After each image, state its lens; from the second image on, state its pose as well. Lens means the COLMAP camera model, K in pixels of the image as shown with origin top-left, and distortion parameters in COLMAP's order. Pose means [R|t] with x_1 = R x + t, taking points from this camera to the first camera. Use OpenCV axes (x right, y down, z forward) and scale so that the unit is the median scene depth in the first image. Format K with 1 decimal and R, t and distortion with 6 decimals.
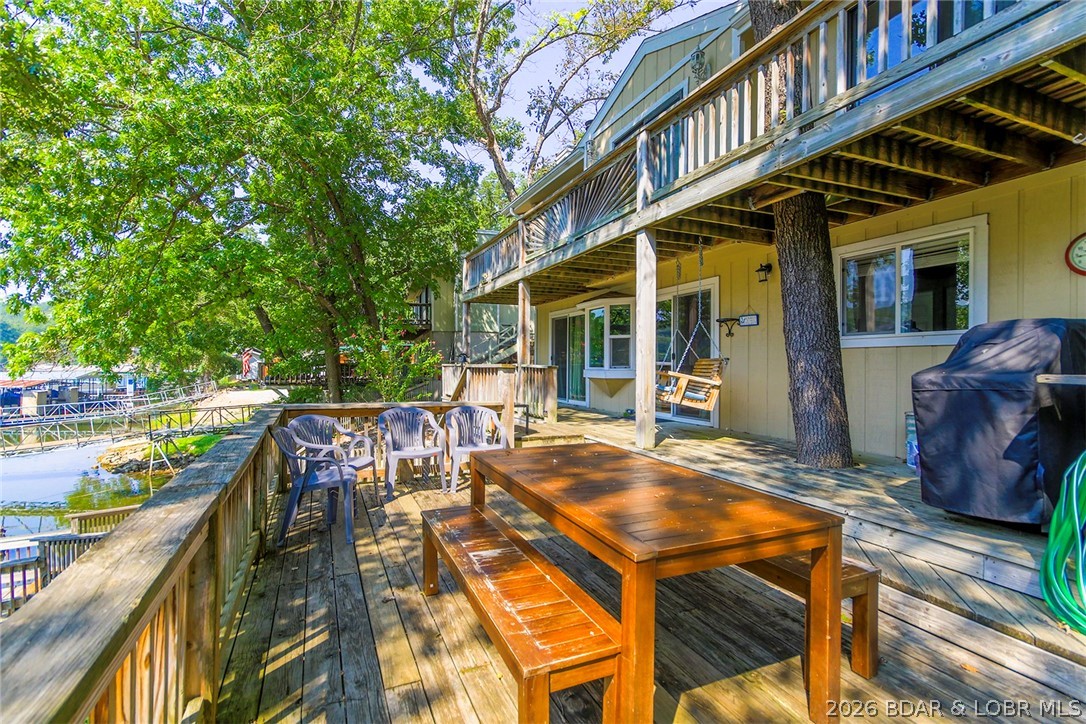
lens RADIAL K [[499.0, 0, 541.3], [0, 499.0, 360.9], [0, 0, 1]] dist [-0.000365, -0.000204]
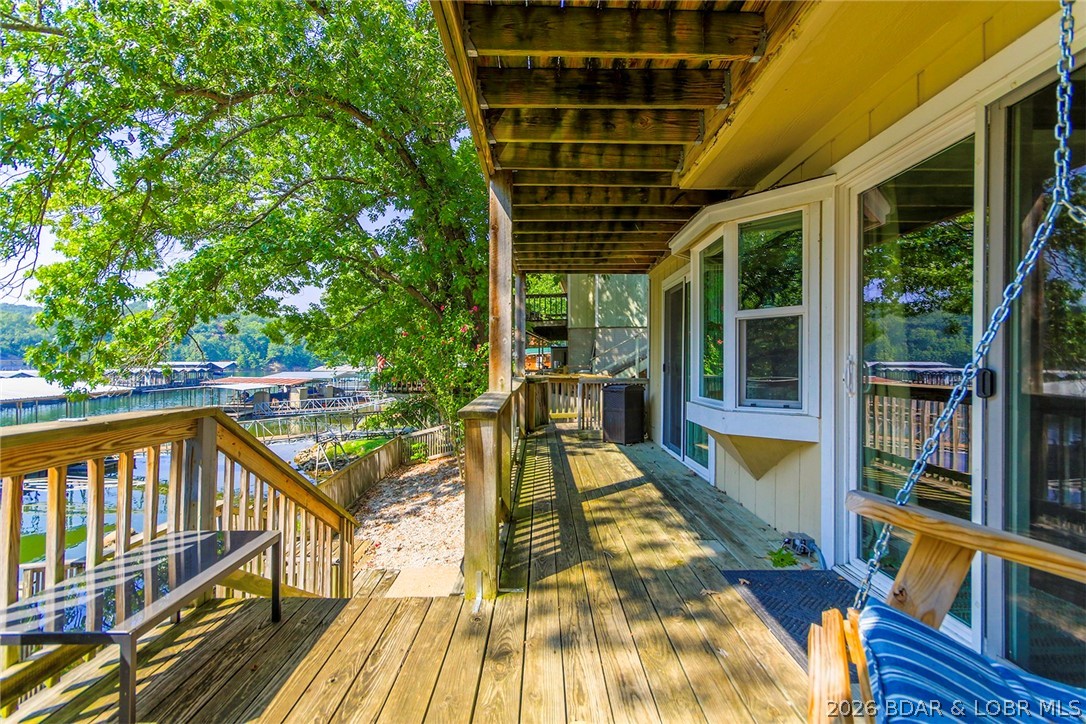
lens RADIAL K [[499.0, 0, 541.5], [0, 499.0, 359.5], [0, 0, 1]] dist [-0.000365, -0.000204]
pose [[0.914440, -0.002590, -0.404714, 0.042224], [0.000579, 0.999987, -0.005091, -0.004274], [0.404721, 0.004421, 0.914429, 0.175138]]
